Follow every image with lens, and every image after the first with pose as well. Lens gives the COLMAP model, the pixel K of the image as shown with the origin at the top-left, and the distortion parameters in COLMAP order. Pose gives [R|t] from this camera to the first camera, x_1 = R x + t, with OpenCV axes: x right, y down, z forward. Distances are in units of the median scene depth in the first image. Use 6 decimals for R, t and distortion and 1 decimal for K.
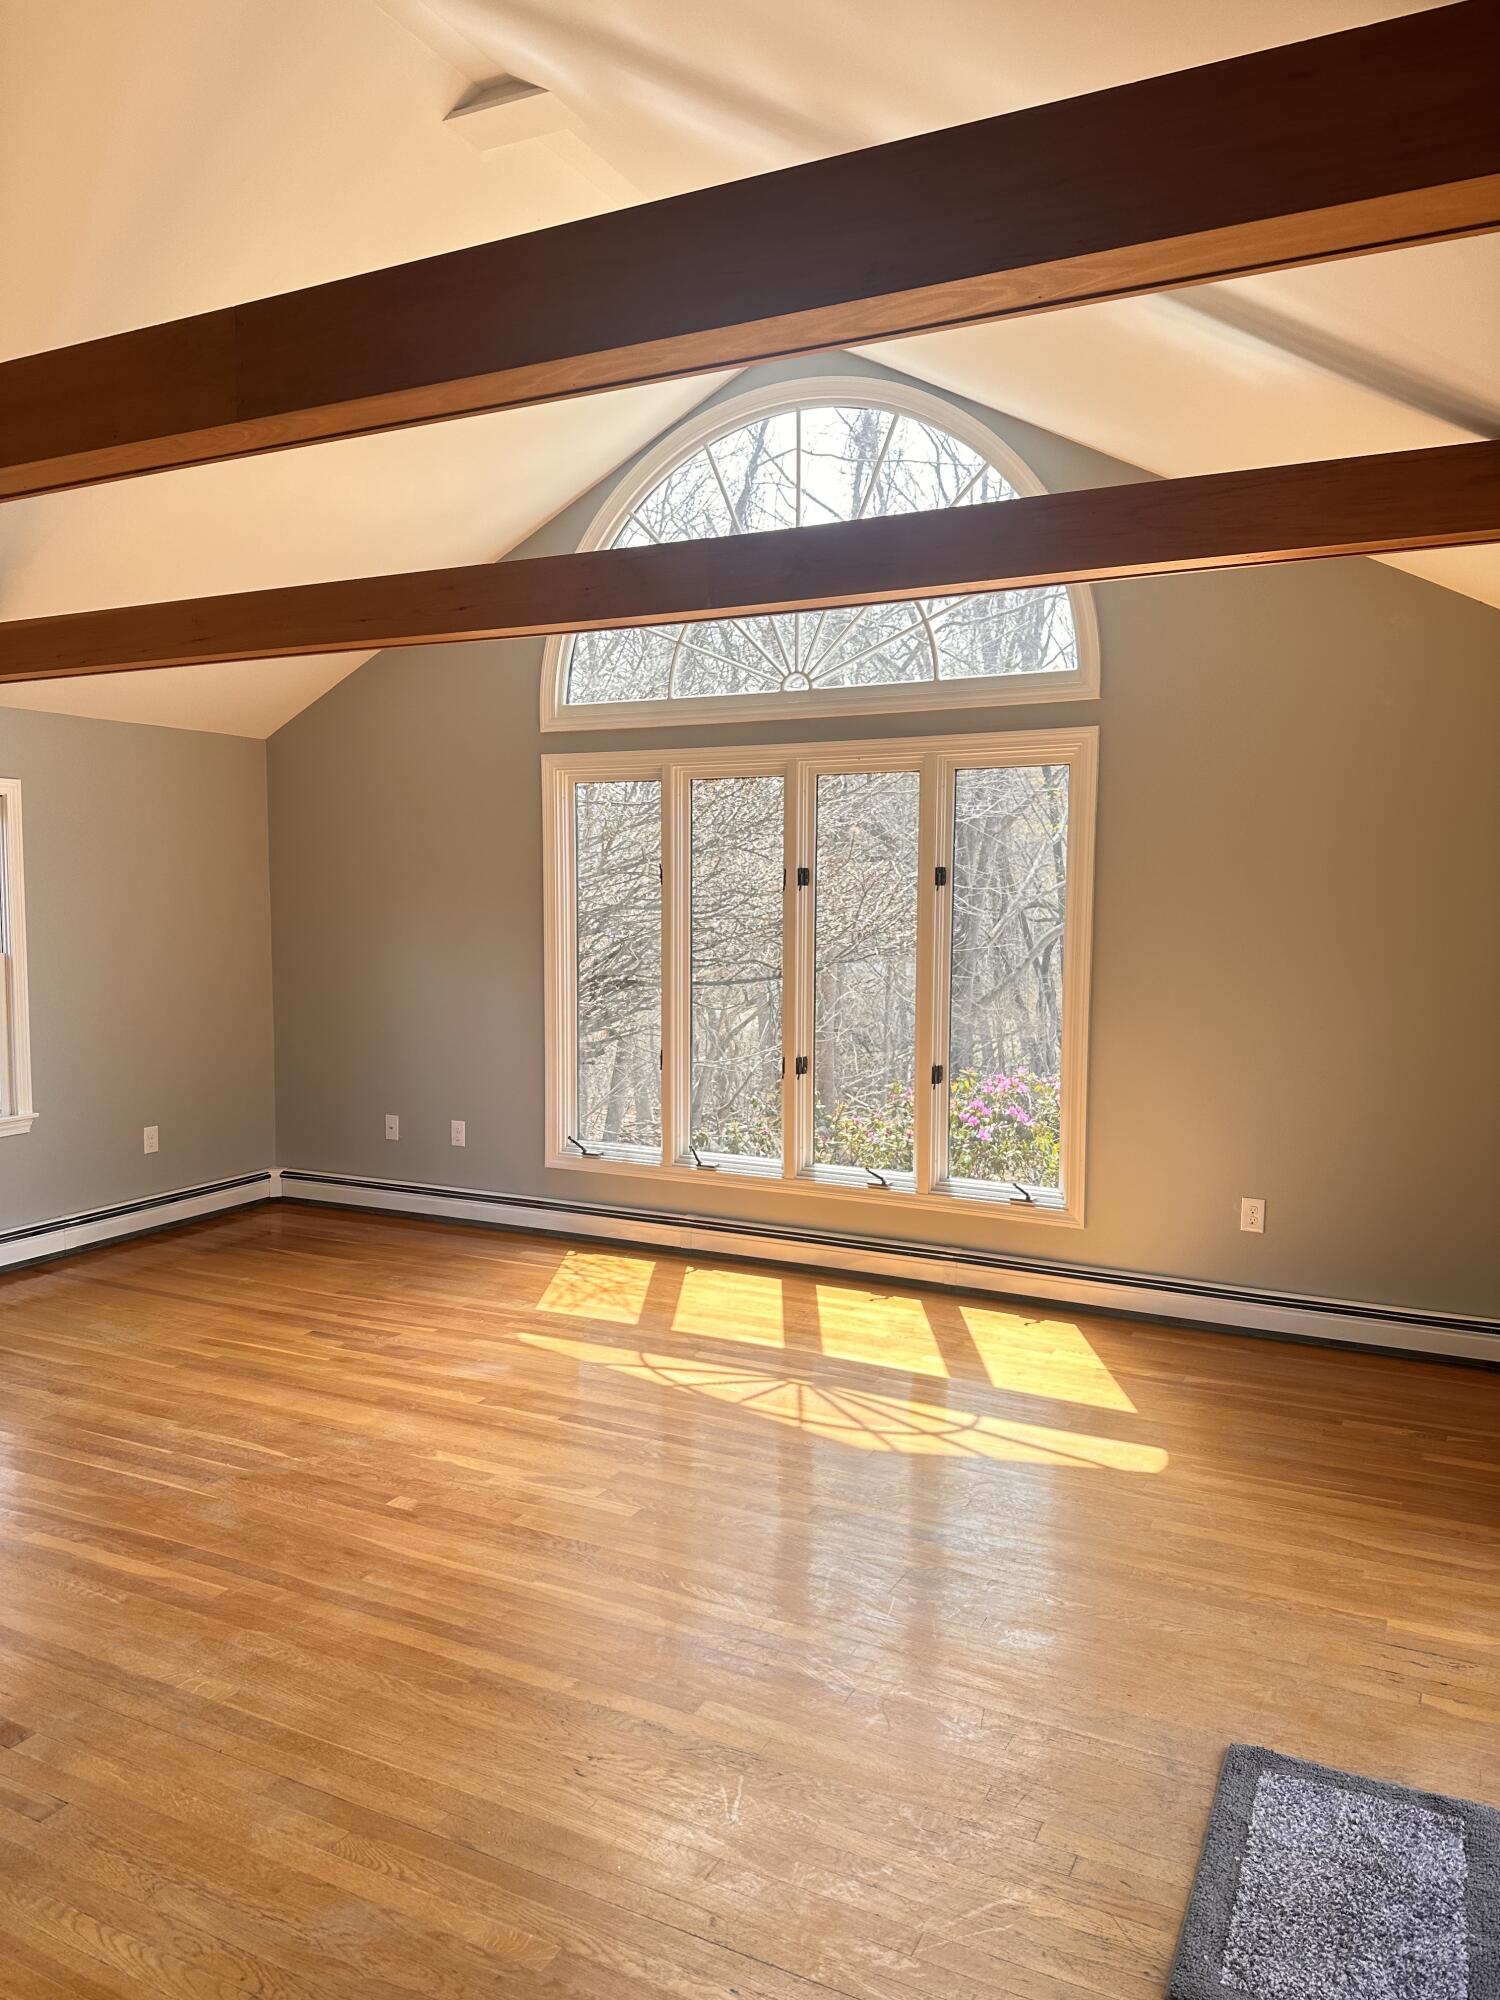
lens RADIAL K [[1396.9, 0, 744.7], [0, 1396.9, 997.2], [0, 0, 1]] dist [0.049601, -0.060271]
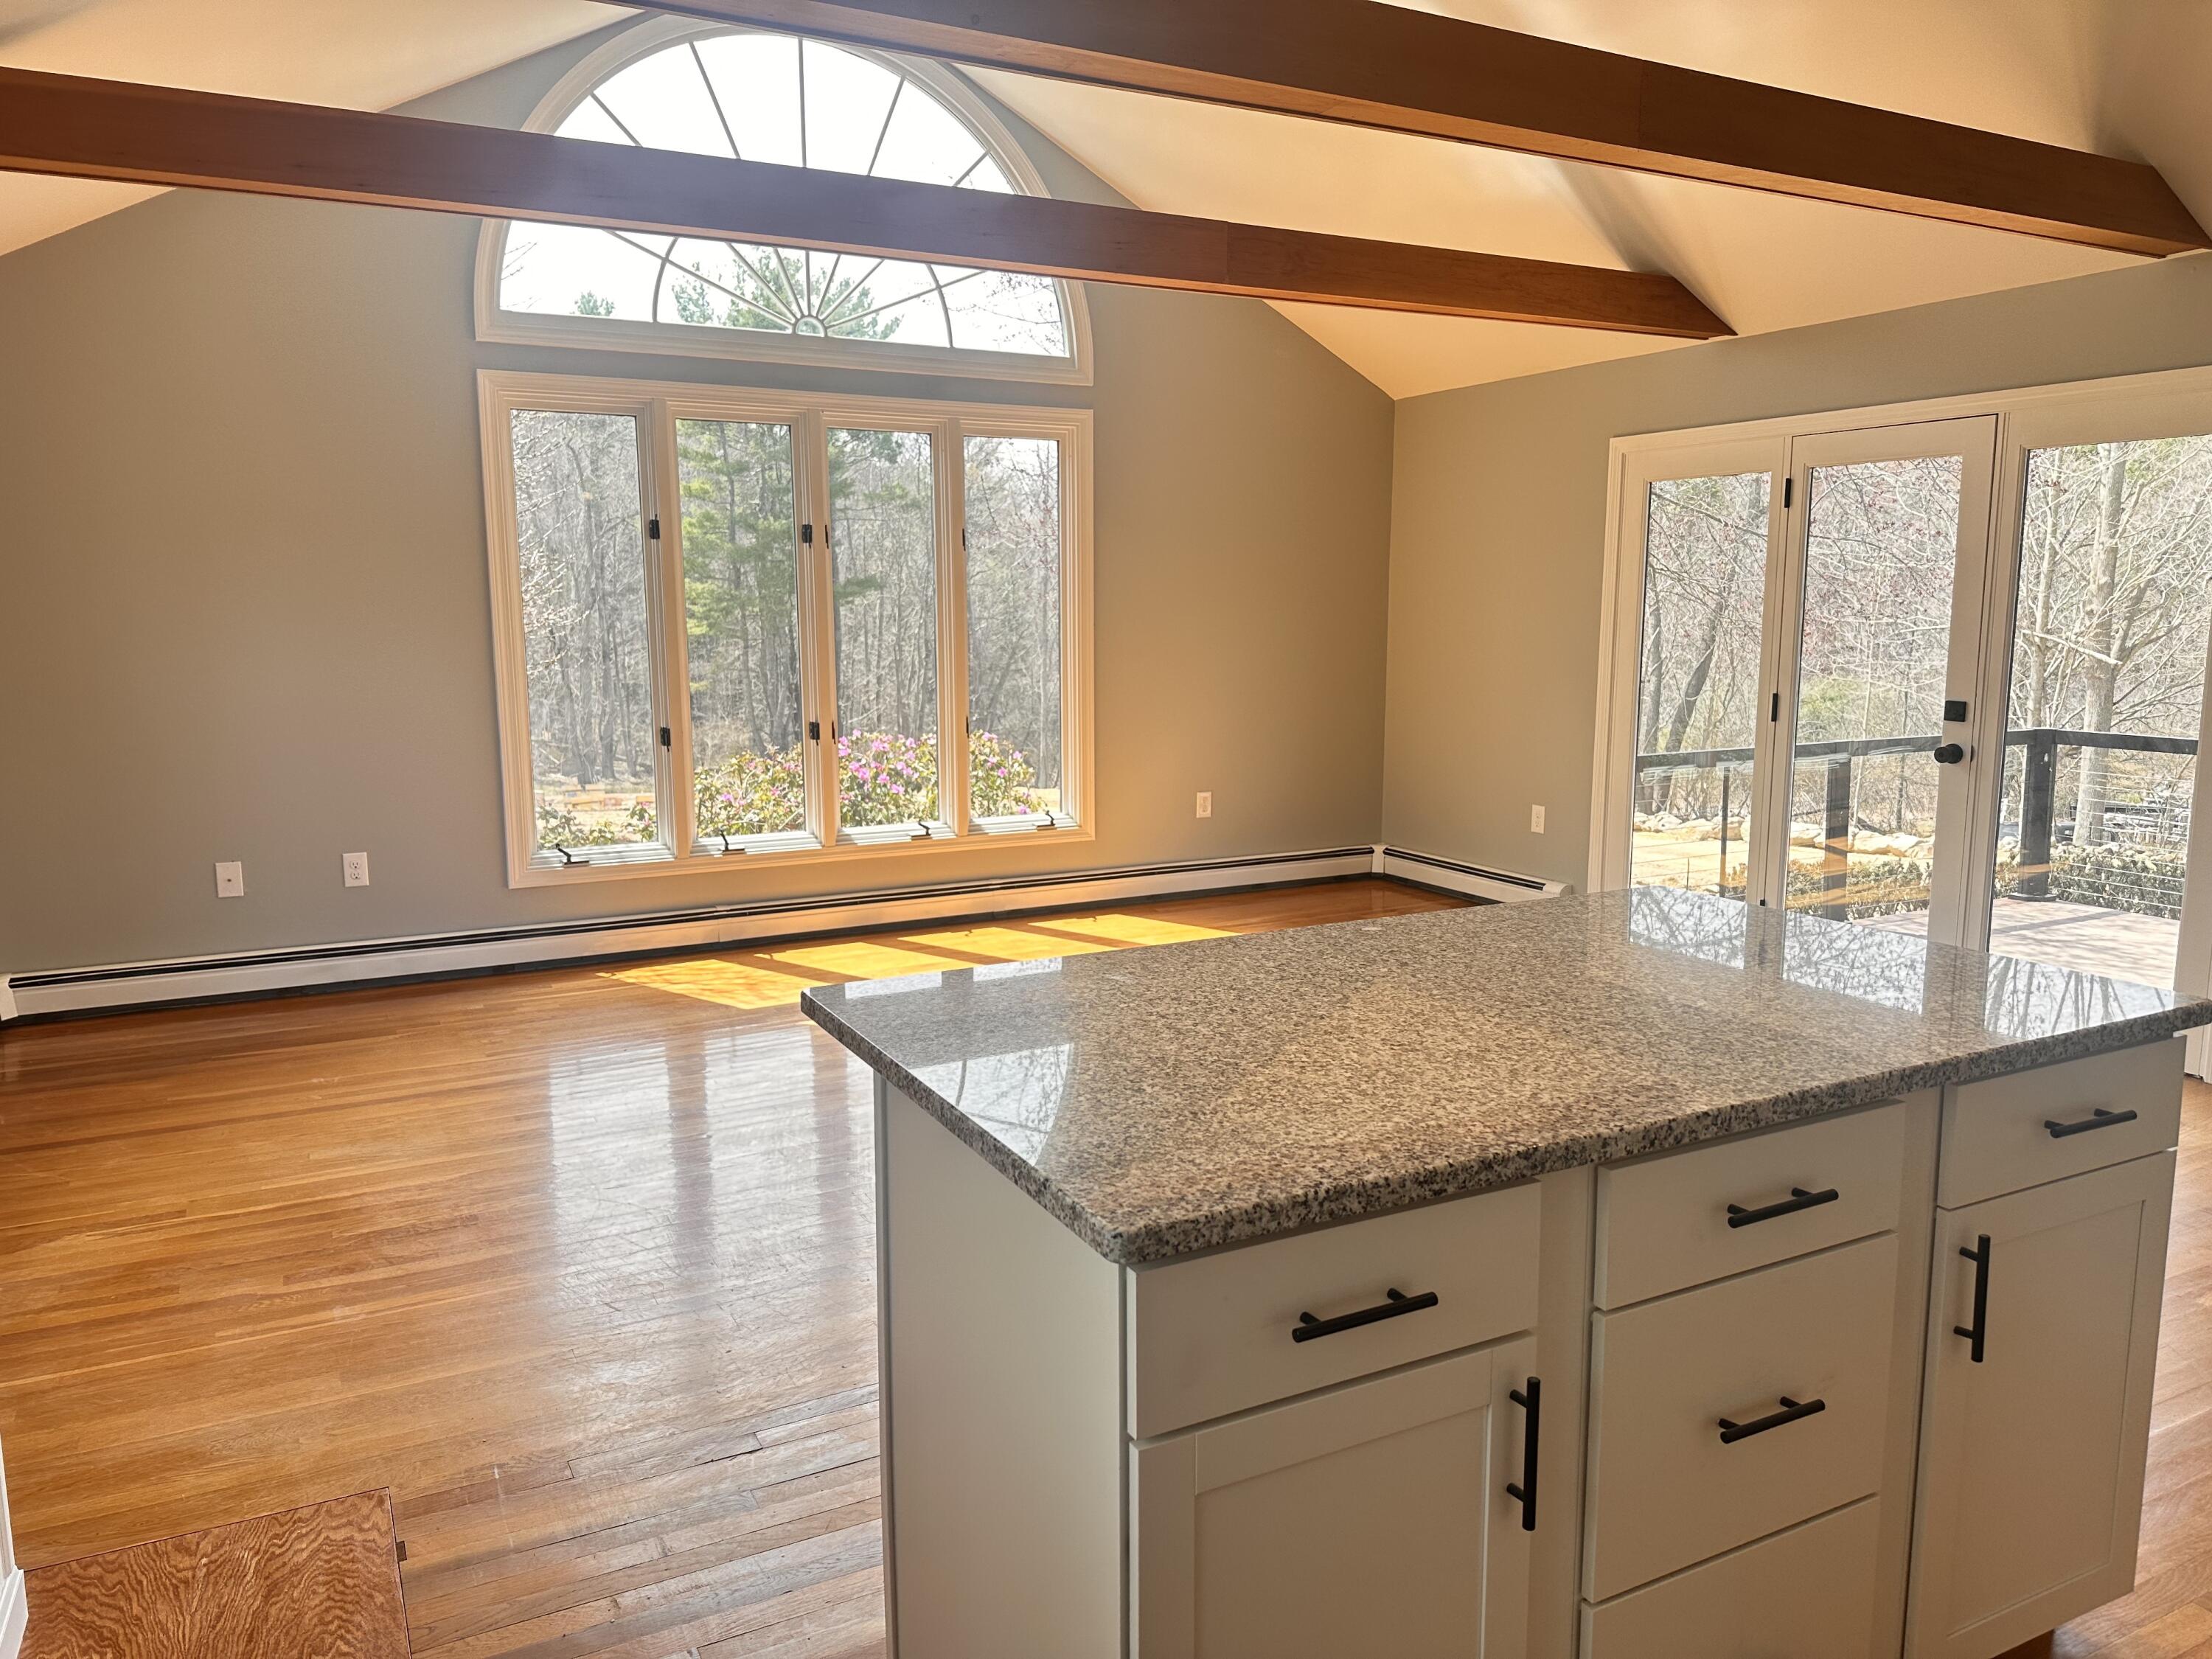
lens RADIAL K [[1545.0, 0, 1108.9], [0, 1545.0, 819.6], [0, 0, 1]] dist [0.049601, -0.060271]
pose [[0.574337, -0.120234, 0.809741, -0.864958], [0.067834, 0.992743, 0.099294, 0.019837], [-0.815803, -0.002100, 0.578325, 0.247579]]
